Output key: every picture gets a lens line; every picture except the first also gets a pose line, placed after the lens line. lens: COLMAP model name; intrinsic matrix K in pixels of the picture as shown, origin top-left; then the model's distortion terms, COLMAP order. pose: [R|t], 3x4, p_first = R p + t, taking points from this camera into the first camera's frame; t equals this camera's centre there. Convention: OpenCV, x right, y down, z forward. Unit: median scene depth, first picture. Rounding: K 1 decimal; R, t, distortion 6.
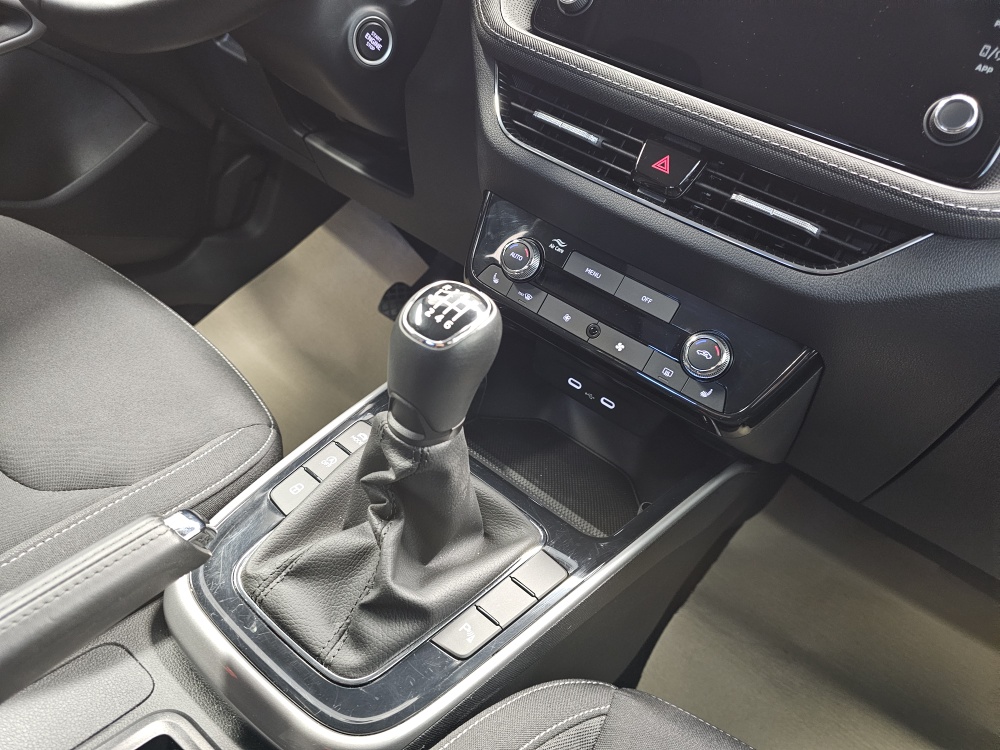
lens RADIAL K [[679.1, 0, 503.0], [0, 679.1, 377.8], [0, 0, 1]] dist [0.065201, -0.063627]
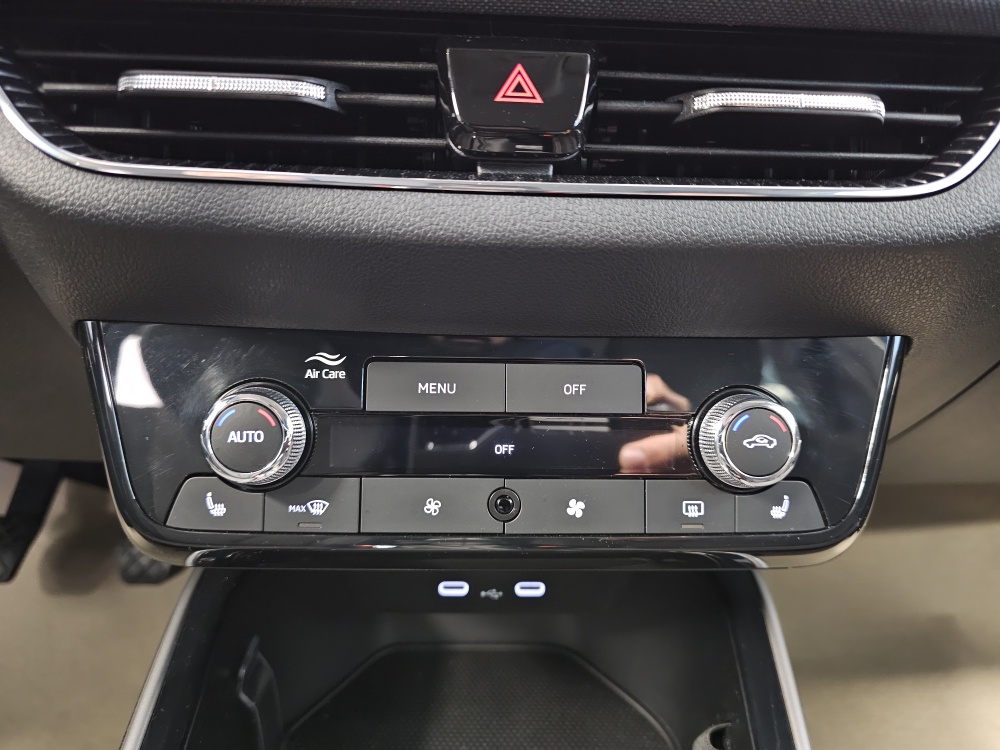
lens RADIAL K [[679.1, 0, 499.4], [0, 679.1, 369.8], [0, 0, 1]] dist [0.065201, -0.063627]
pose [[0.781280, -0.438747, 0.443962, -0.025476], [0.470127, 0.881510, 0.043830, -0.164299], [-0.410587, 0.174475, 0.894973, 0.587982]]
